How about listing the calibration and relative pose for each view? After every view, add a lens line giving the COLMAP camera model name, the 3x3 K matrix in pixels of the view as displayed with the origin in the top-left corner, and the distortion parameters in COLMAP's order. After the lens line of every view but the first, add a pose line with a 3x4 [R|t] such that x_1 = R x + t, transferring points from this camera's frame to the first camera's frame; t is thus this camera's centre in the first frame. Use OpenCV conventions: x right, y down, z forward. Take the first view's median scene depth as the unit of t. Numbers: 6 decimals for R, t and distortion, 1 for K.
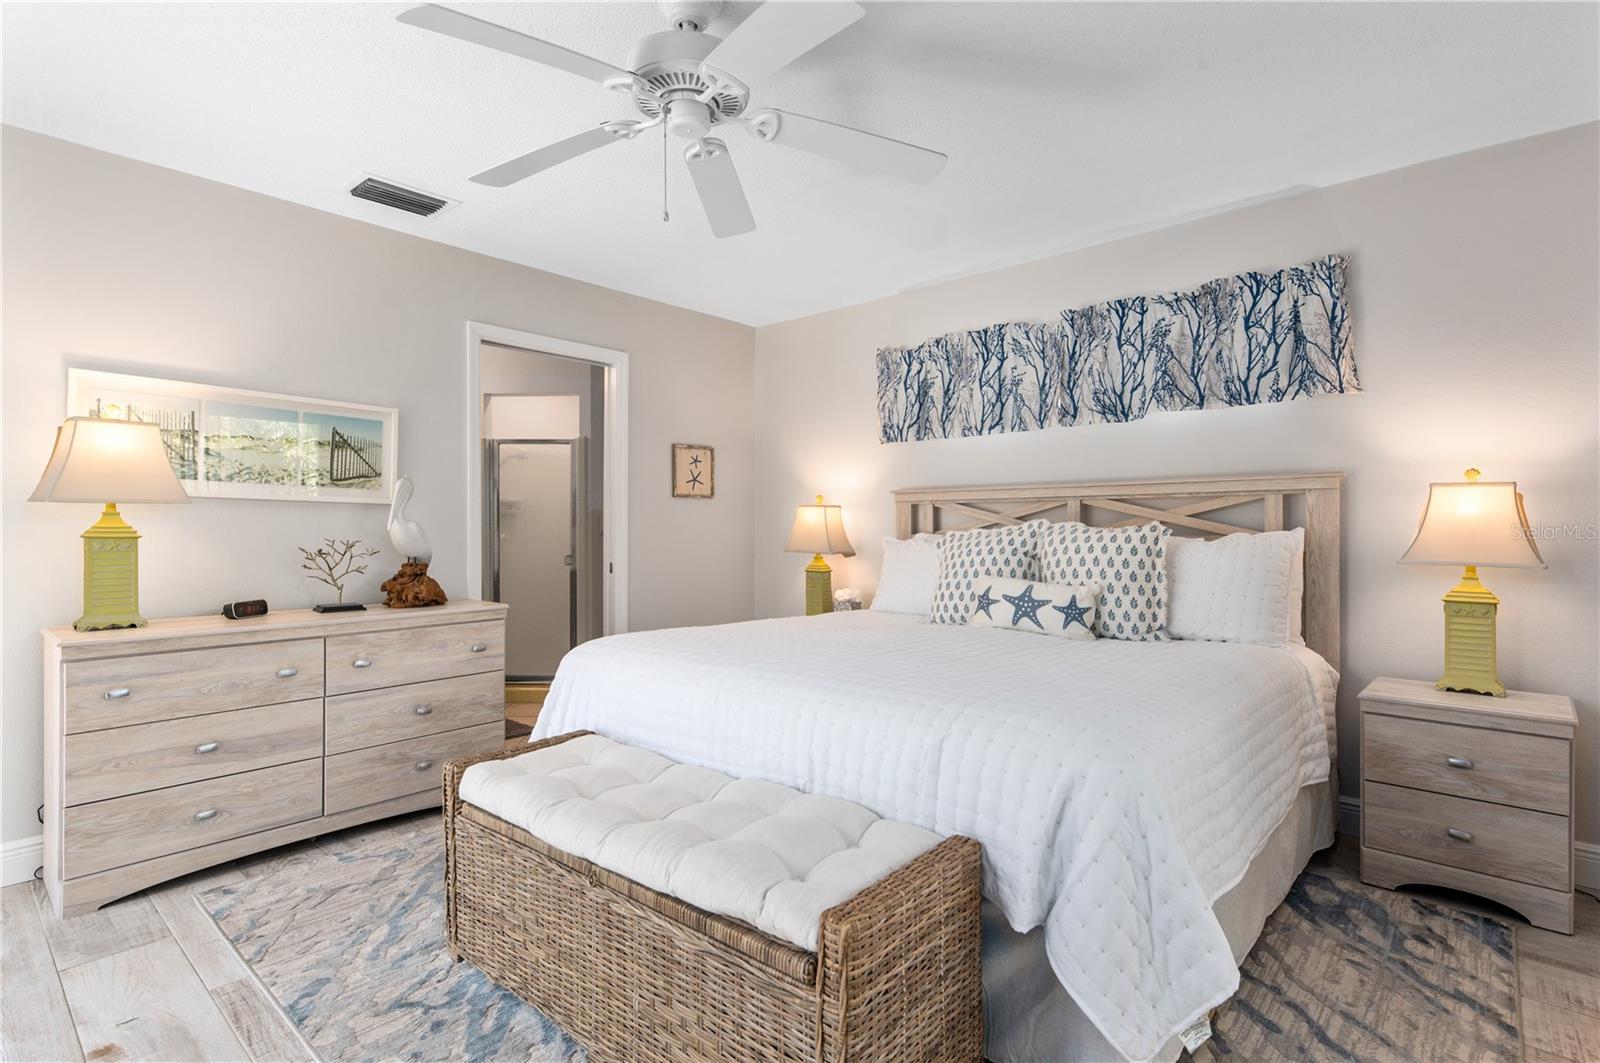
lens RADIAL K [[758.7, 0, 771.6], [0, 758.7, 527.7], [0, 0, 1]] dist [-0.000336, 0.000055]
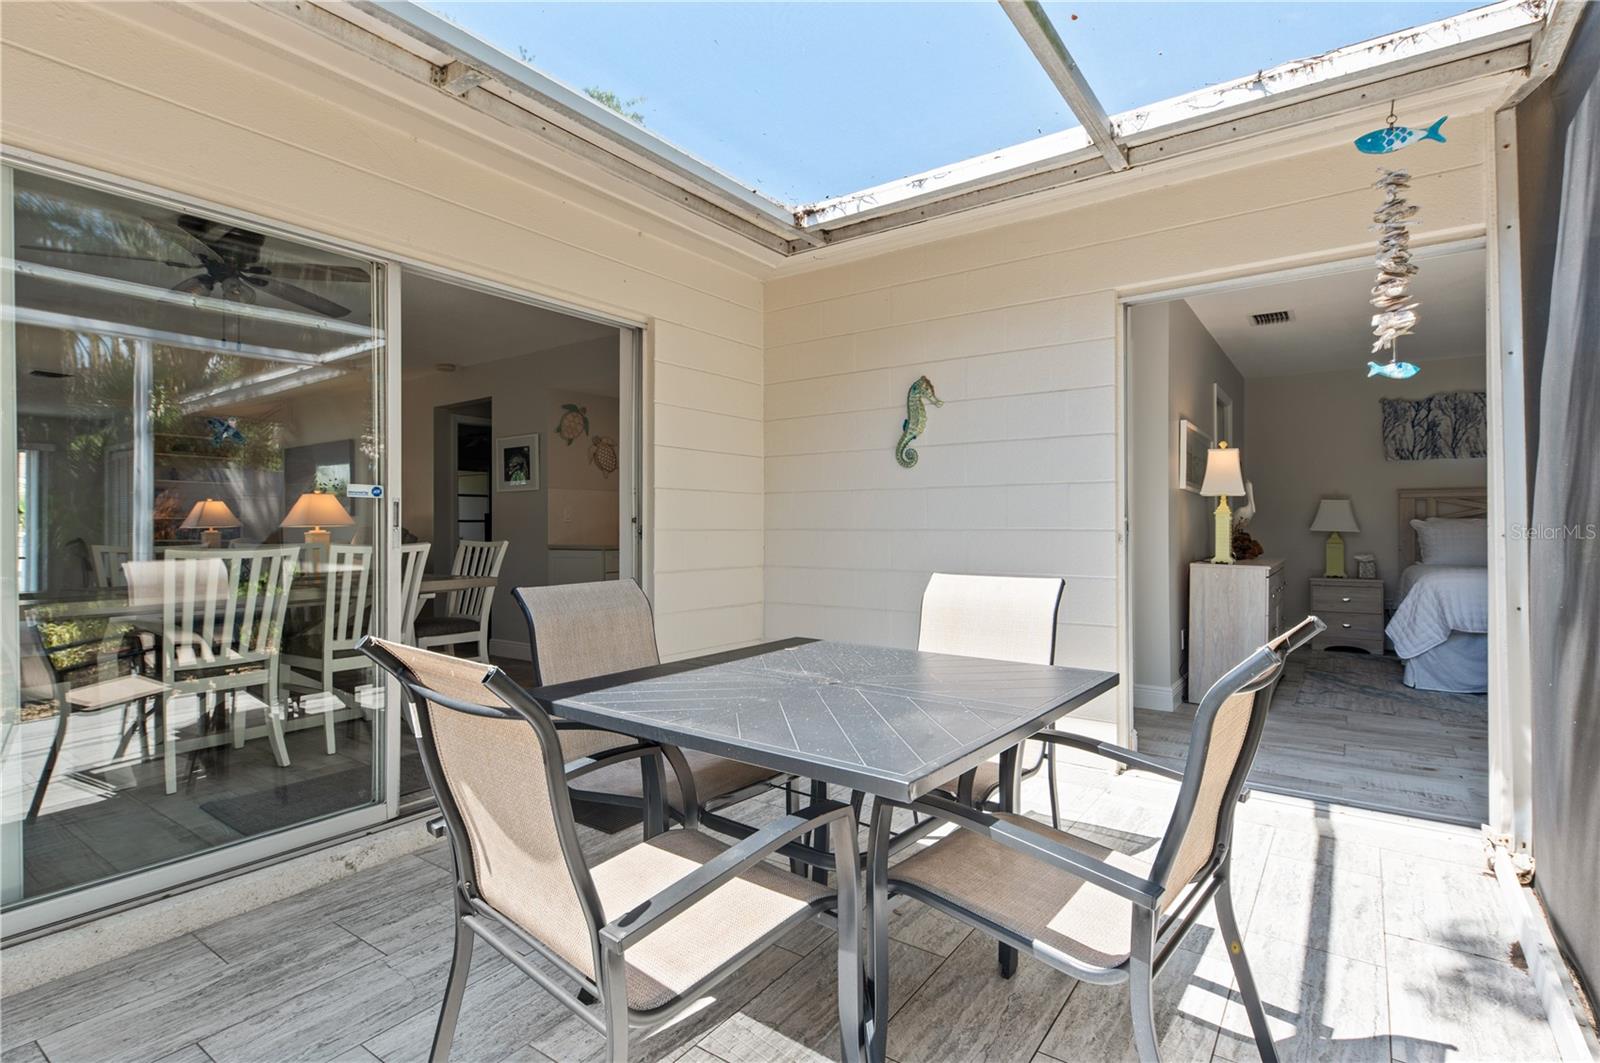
lens RADIAL K [[767.3, 0, 799.0], [0, 767.3, 524.9], [0, 0, 1]] dist [0.006132, 0.000460]
pose [[0.994868, -0.001095, 0.101178, -1.536500], [0.001869, 0.999970, -0.007550, 0.038512], [-0.101166, 0.007701, 0.994840, -0.562441]]
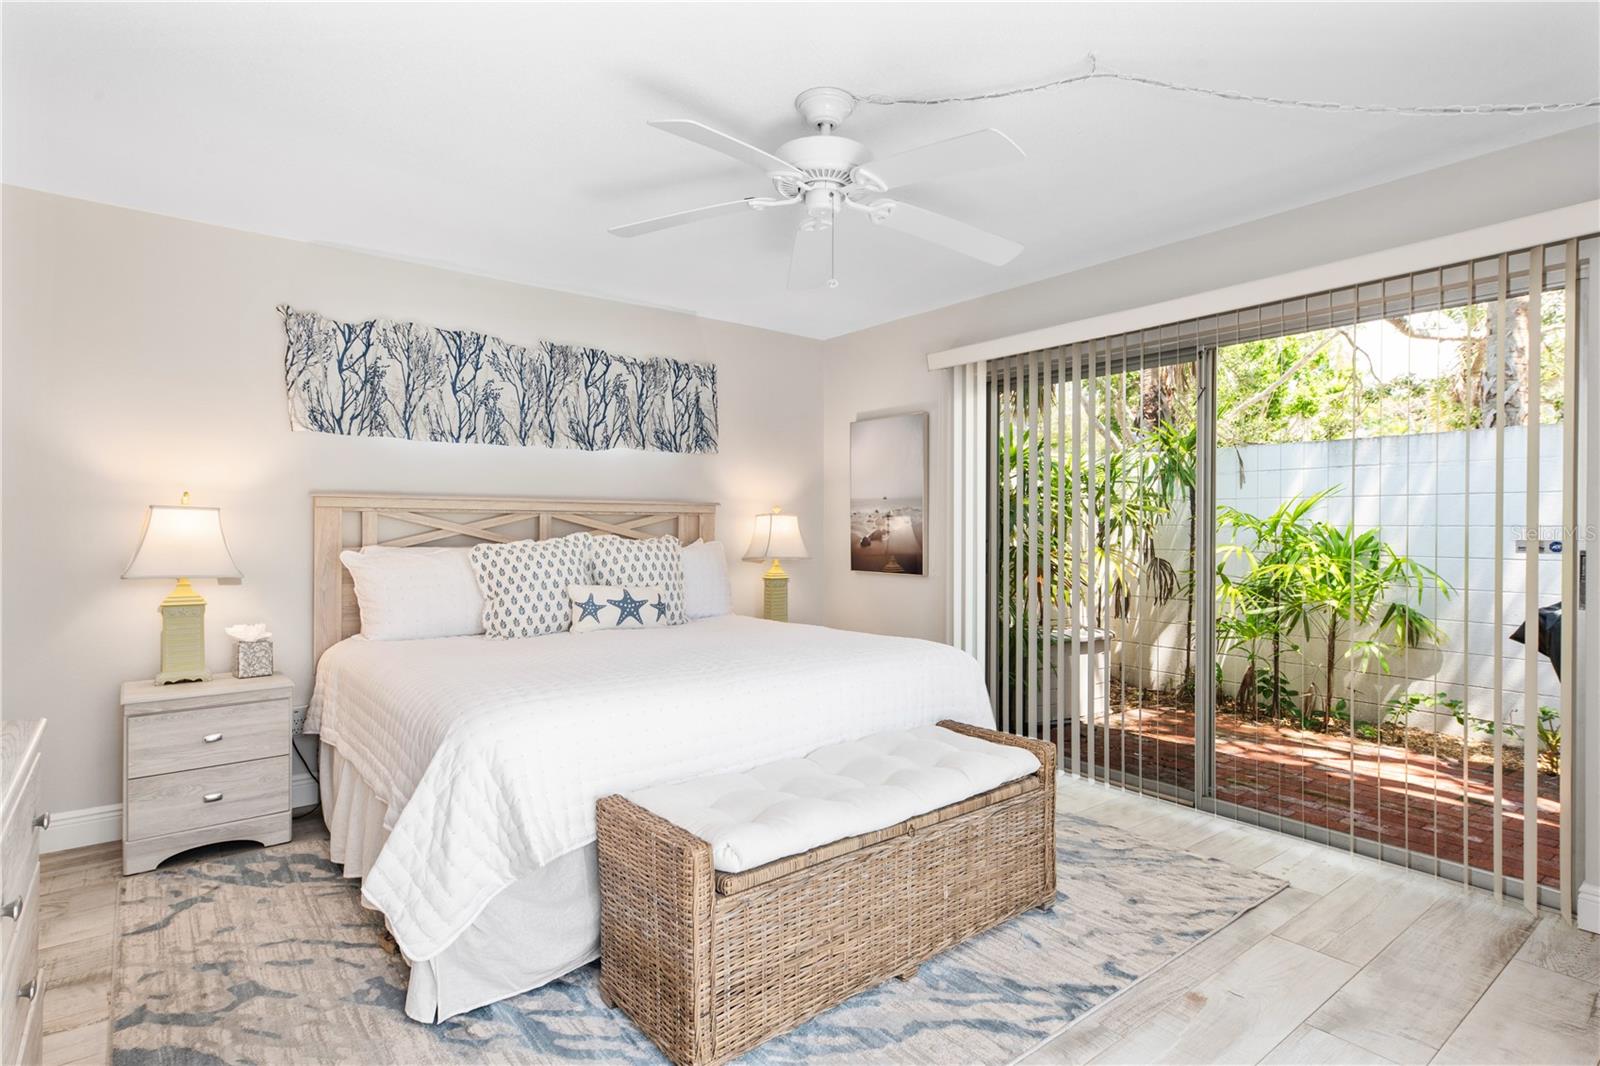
lens RADIAL K [[813.3, 0, 804.4], [0, 813.3, 526.5], [0, 0, 1]] dist [0.014731, 0.000159]
pose [[0.167128, 0.001142, 0.985934, -0.744797], [-0.004844, 0.999988, -0.000337, -0.020012], [-0.985923, -0.004719, 0.167132, 0.443408]]
